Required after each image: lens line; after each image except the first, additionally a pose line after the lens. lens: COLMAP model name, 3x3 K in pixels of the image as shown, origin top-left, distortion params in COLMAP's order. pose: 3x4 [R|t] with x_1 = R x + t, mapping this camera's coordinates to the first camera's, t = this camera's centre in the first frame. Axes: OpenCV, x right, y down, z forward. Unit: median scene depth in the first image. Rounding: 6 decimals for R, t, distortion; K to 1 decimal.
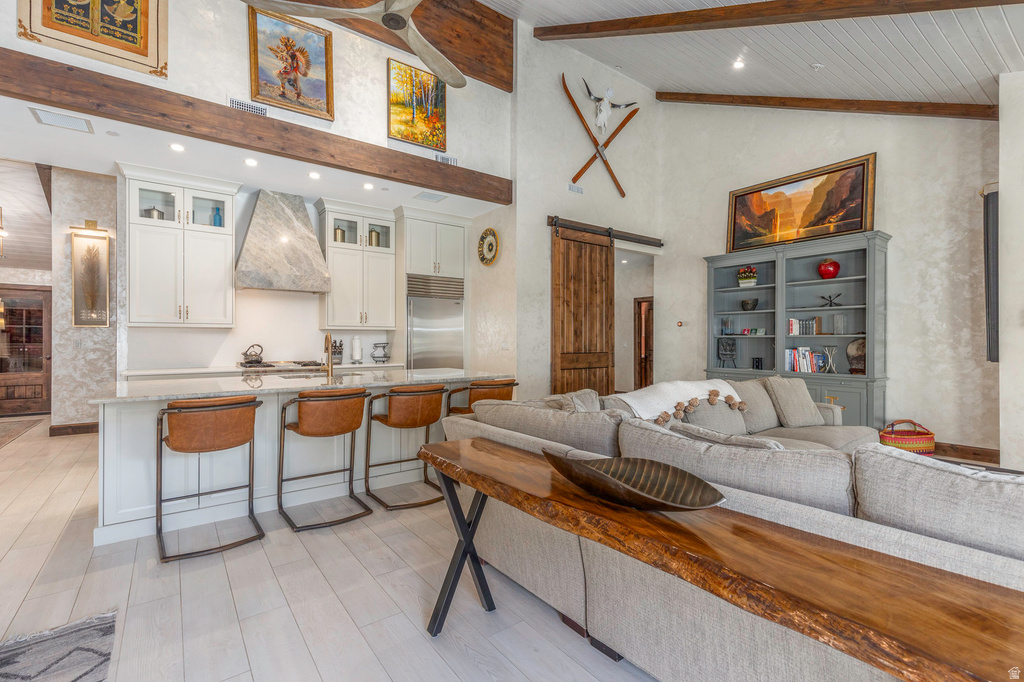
lens RADIAL K [[462.9, 0, 519.2], [0, 462.9, 339.6], [0, 0, 1]] dist [0.004176, 0.000169]
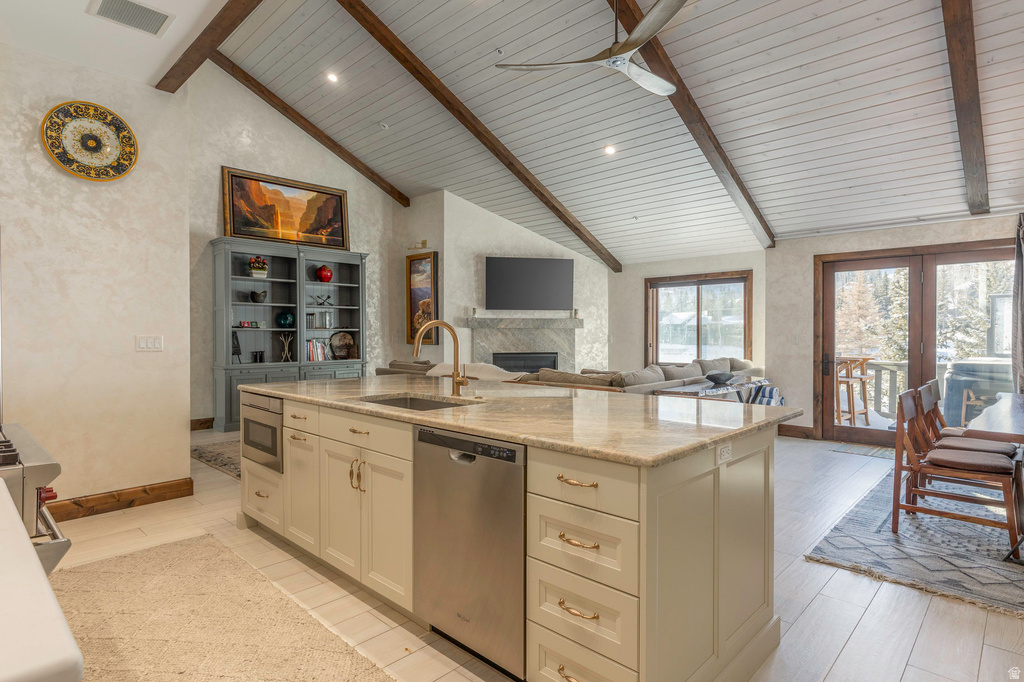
lens RADIAL K [[543.1, 0, 517.5], [0, 543.1, 341.5], [0, 0, 1]] dist [-0.003855, -0.001242]
pose [[-0.173150, -0.015942, 0.984766, -0.774770], [0.001330, 0.999864, 0.016420, 0.000505], [-0.984895, 0.004153, -0.173106, 0.726238]]
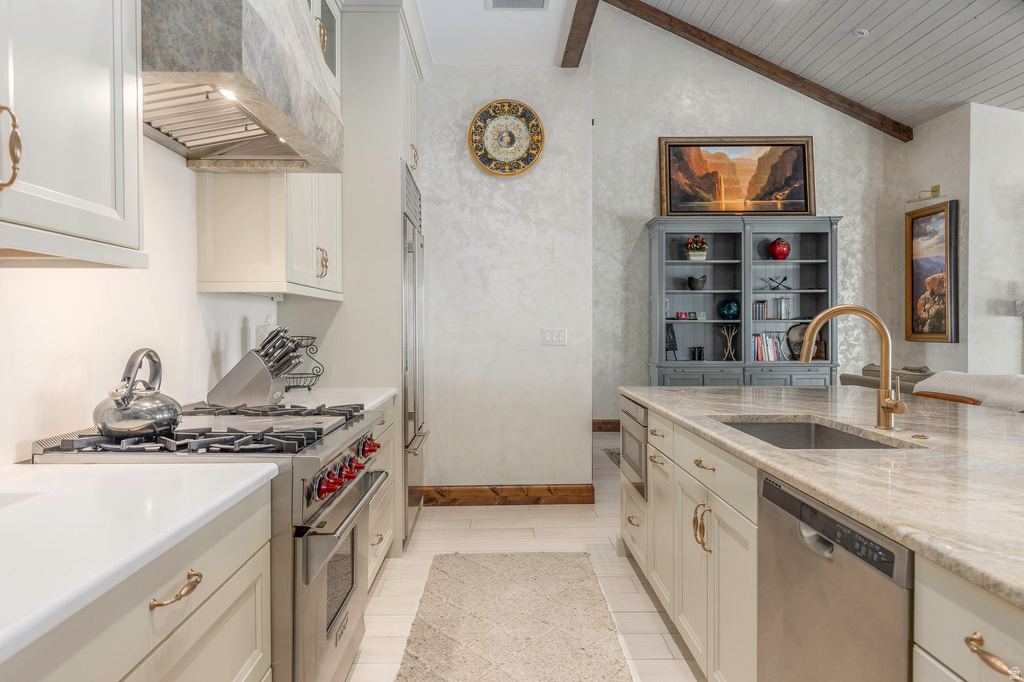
lens RADIAL K [[648.3, 0, 502.3], [0, 648.3, 335.5], [0, 0, 1]] dist [0.004805, -0.003623]
pose [[0.591099, -0.013793, 0.806481, -0.689952], [0.004501, 0.999895, 0.013802, 0.000802], [-0.806586, -0.004528, 0.591099, 0.654490]]
